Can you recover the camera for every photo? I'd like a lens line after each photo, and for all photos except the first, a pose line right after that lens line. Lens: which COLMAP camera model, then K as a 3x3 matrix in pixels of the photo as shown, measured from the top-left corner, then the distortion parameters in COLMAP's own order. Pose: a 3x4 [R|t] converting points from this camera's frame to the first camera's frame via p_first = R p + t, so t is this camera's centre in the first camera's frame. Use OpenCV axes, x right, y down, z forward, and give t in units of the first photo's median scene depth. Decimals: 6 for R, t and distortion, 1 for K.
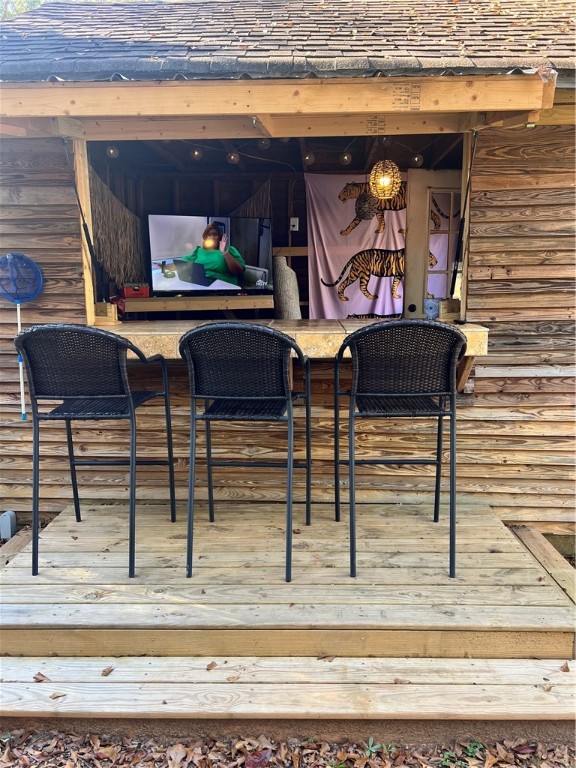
lens RADIAL K [[558.9, 0, 292.6], [0, 558.9, 387.4], [0, 0, 1]] dist [0.049227, -0.052769]
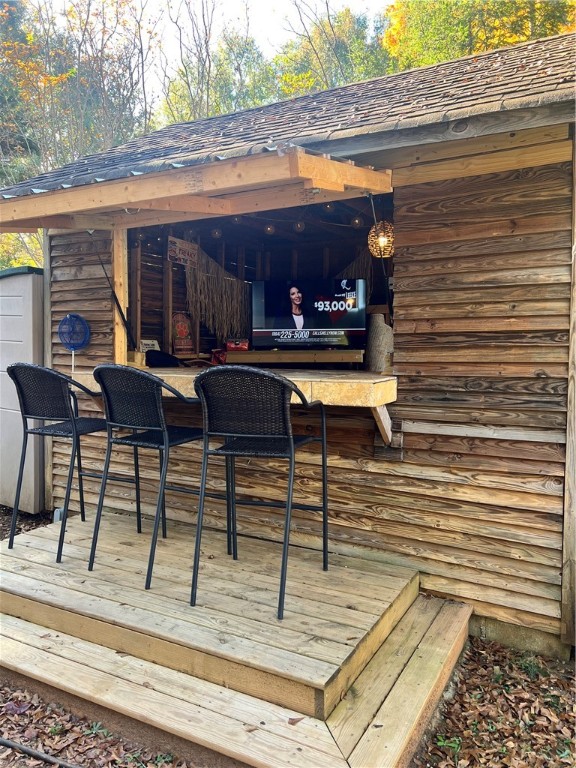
lens RADIAL K [[558.9, 0, 292.6], [0, 558.9, 387.4], [0, 0, 1]] dist [0.049227, -0.052769]
pose [[0.895622, 0.043102, -0.442723, 0.591489], [-0.088732, 0.992602, -0.082868, 0.003147], [0.435876, 0.113503, 0.892821, 0.040831]]
